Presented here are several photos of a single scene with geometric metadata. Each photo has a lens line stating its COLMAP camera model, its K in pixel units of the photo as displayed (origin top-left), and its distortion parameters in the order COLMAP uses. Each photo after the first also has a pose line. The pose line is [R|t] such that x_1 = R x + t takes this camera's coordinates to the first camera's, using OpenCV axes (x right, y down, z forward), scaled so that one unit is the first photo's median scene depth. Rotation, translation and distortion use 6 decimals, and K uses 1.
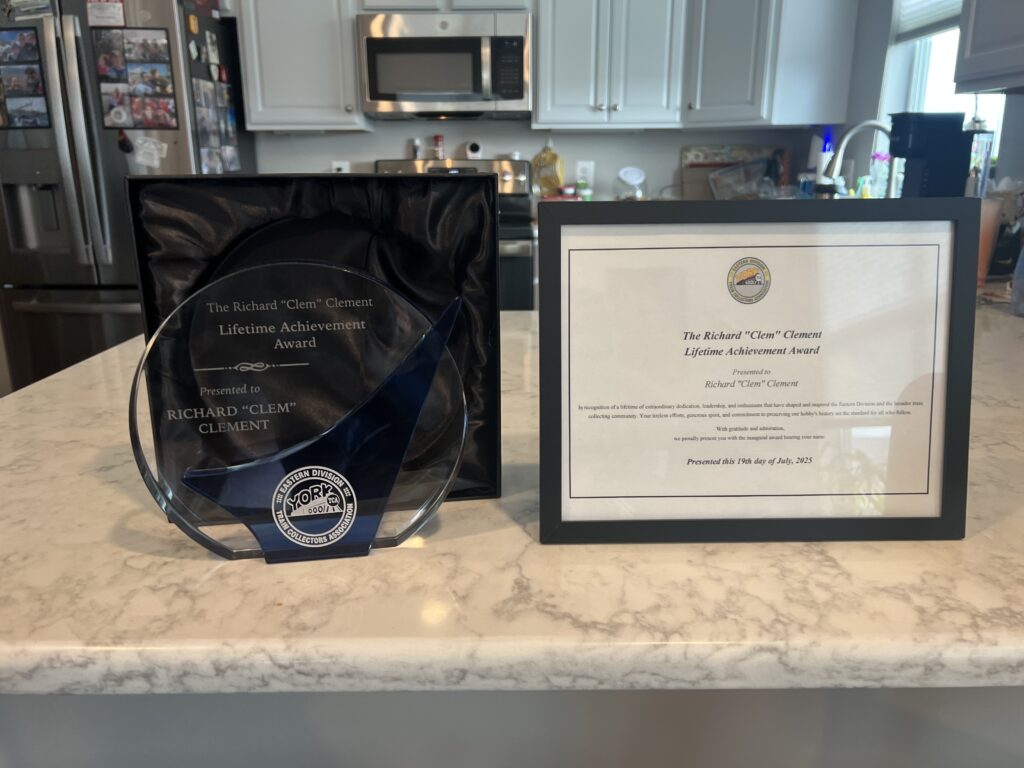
lens RADIAL K [[778.1, 0, 506.8], [0, 778.1, 384.3], [0, 0, 1]] dist [0.042064, -0.045517]
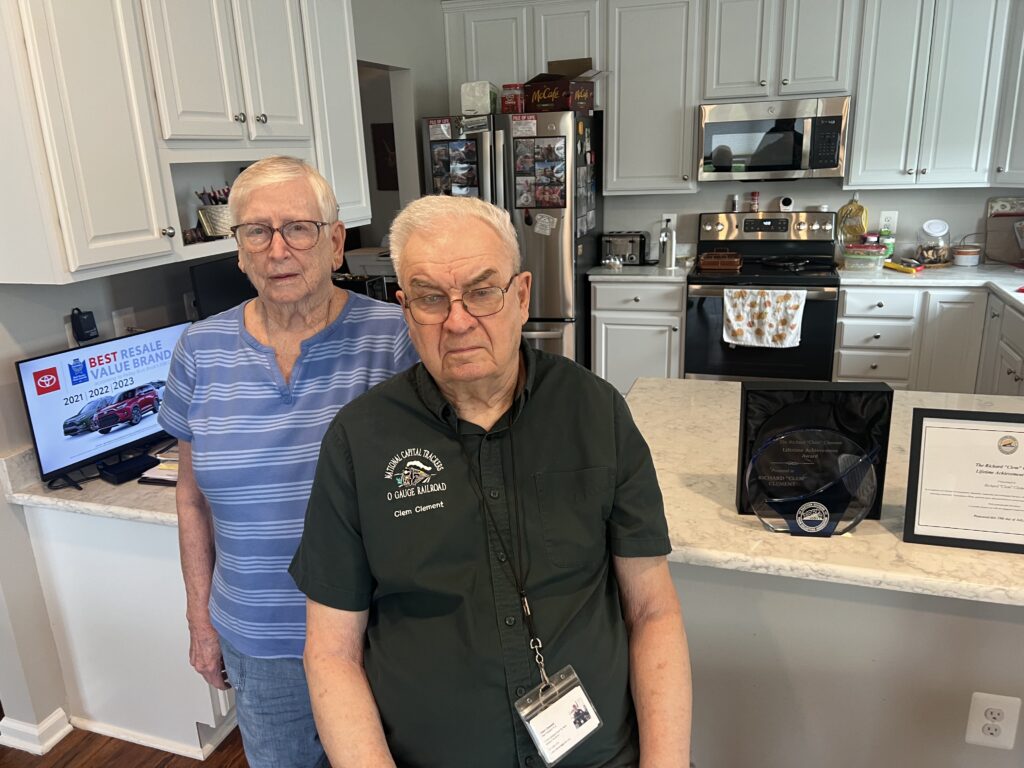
lens RADIAL K [[778.1, 0, 505.9], [0, 778.1, 383.2], [0, 0, 1]] dist [0.042064, -0.045517]
pose [[0.949266, 0.062303, -0.308240, -0.409421], [-0.054356, 0.997932, 0.034311, -0.307477], [0.309740, -0.015816, 0.950690, -1.711363]]
